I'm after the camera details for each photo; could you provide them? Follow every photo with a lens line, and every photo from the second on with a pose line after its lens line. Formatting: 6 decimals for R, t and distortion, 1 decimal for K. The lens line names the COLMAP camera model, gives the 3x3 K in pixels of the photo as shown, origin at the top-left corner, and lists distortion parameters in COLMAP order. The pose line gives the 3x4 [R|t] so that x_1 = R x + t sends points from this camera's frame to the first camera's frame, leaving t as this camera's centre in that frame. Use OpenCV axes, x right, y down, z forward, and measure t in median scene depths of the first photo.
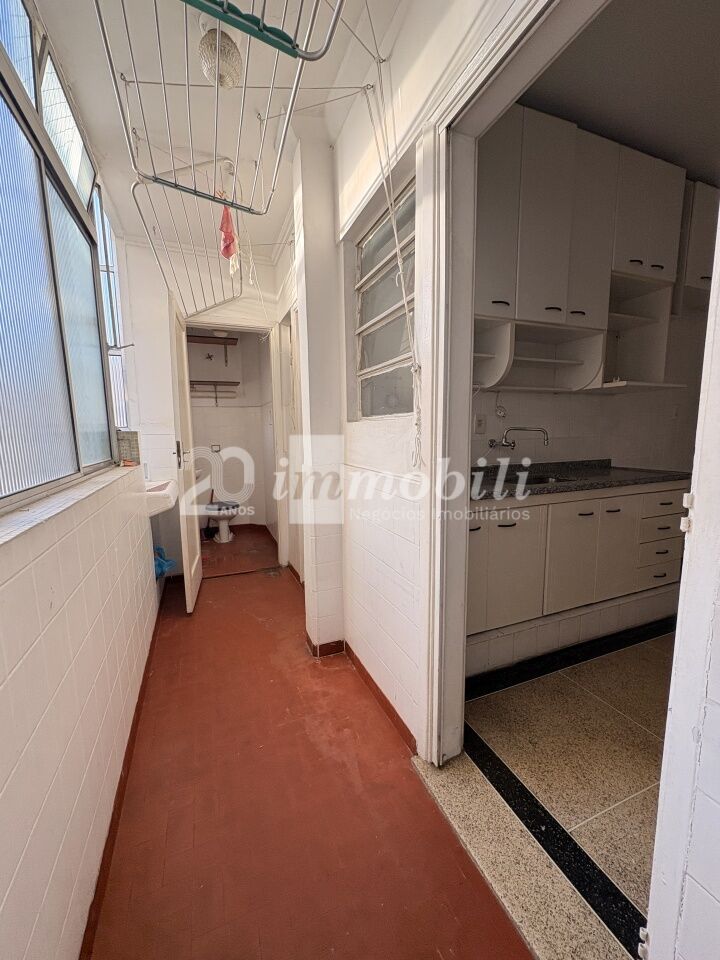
lens RADIAL K [[382.8, 0, 357.0], [0, 382.8, 482.3], [0, 0, 1]] dist [-0.005950, 0.000050]
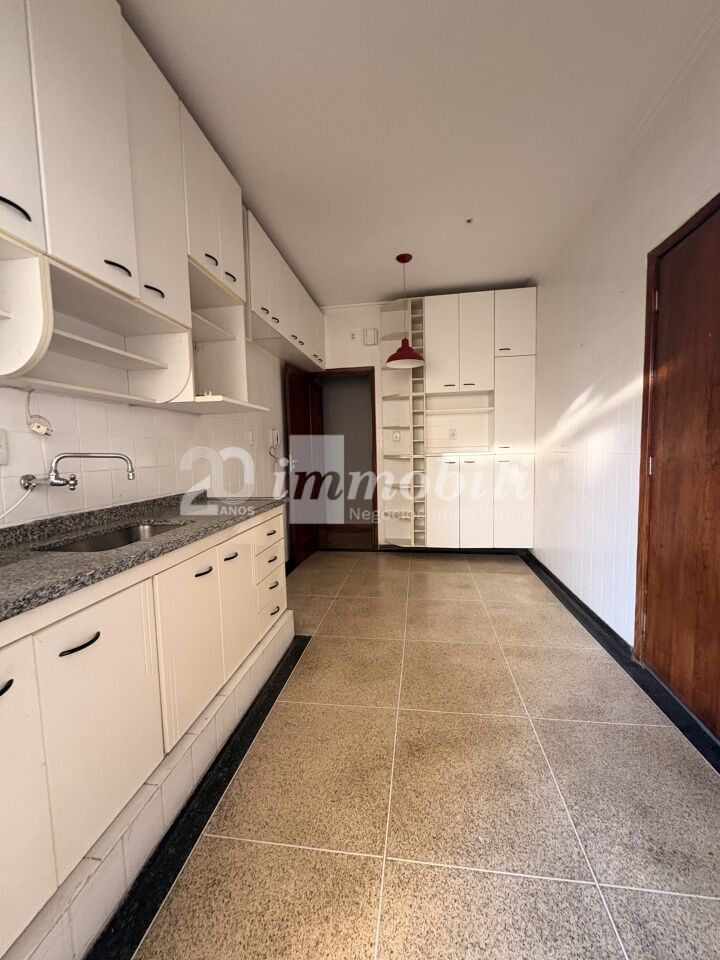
lens RADIAL K [[382.8, 0, 360.0], [0, 382.8, 481.1], [0, 0, 1]] dist [-0.005950, 0.000050]
pose [[0.510237, -0.069945, 0.857185, 0.138279], [0.130435, 0.991452, 0.003260, -0.046518], [-0.850085, 0.110143, 0.514999, 0.339720]]
